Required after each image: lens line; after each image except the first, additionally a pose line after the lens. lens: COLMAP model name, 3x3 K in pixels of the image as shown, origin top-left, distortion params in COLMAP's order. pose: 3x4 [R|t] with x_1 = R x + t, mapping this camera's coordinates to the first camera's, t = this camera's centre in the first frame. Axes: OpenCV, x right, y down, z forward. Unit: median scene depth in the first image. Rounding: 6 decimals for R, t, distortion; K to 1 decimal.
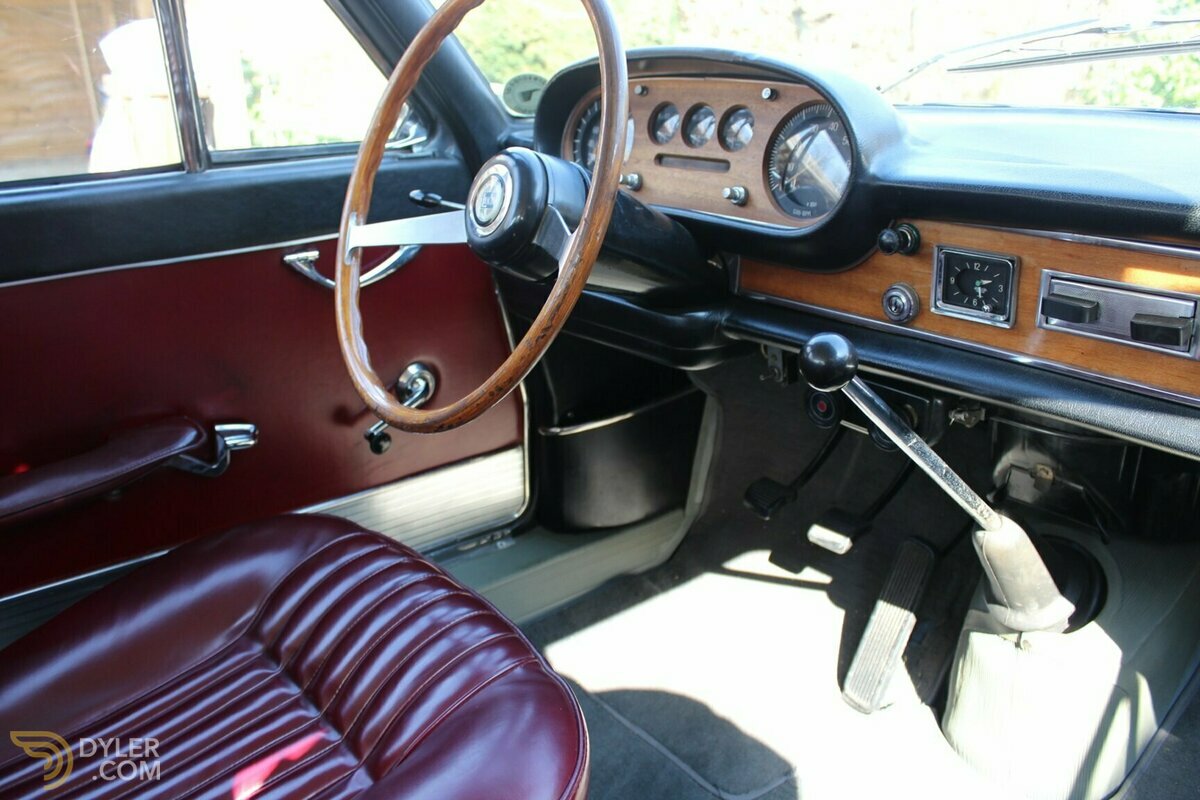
lens RADIAL K [[988.7, 0, 600.0], [0, 988.7, 400.0], [0, 0, 1]] dist [-0.163428, 0.144753]
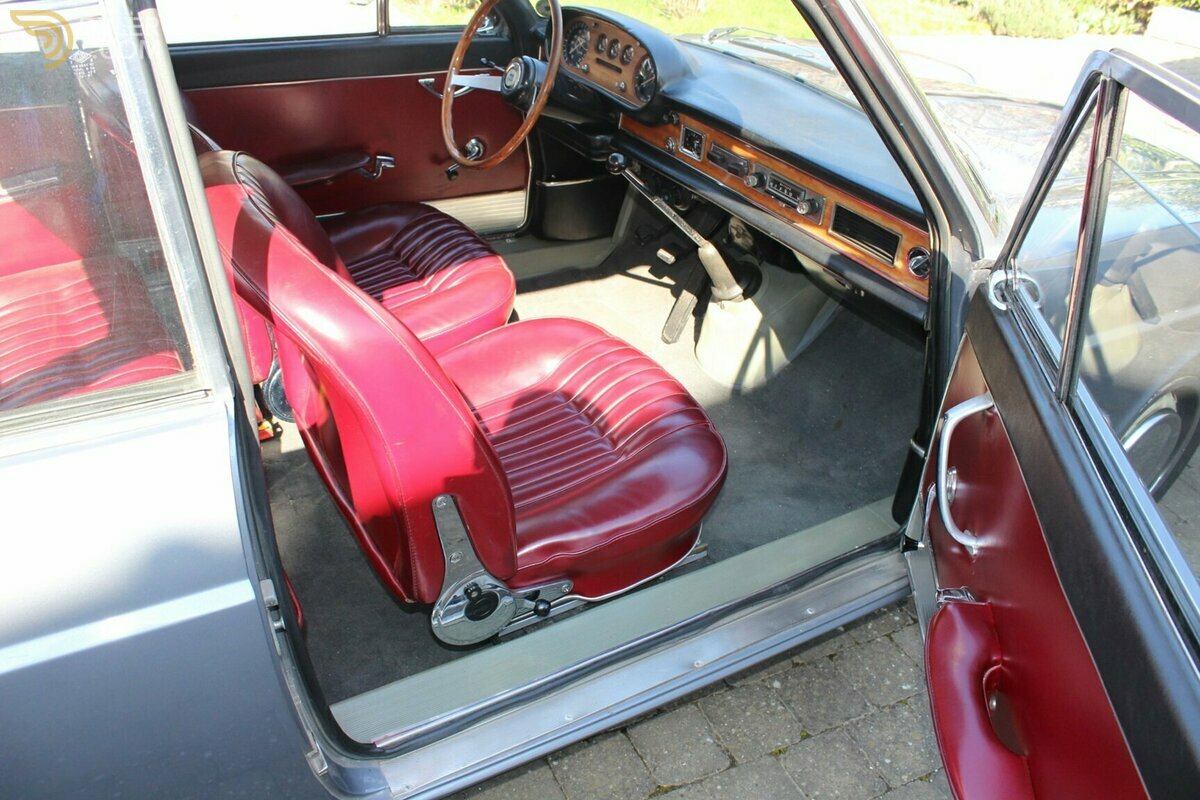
lens RADIAL K [[988.7, 0, 600.0], [0, 988.7, 400.0], [0, 0, 1]] dist [-0.163428, 0.144753]
pose [[0.987034, 0.157007, -0.033367, 0.249161], [-0.145920, 0.964301, 0.220976, 0.000016], [0.066870, -0.213242, 0.974708, -1.202008]]
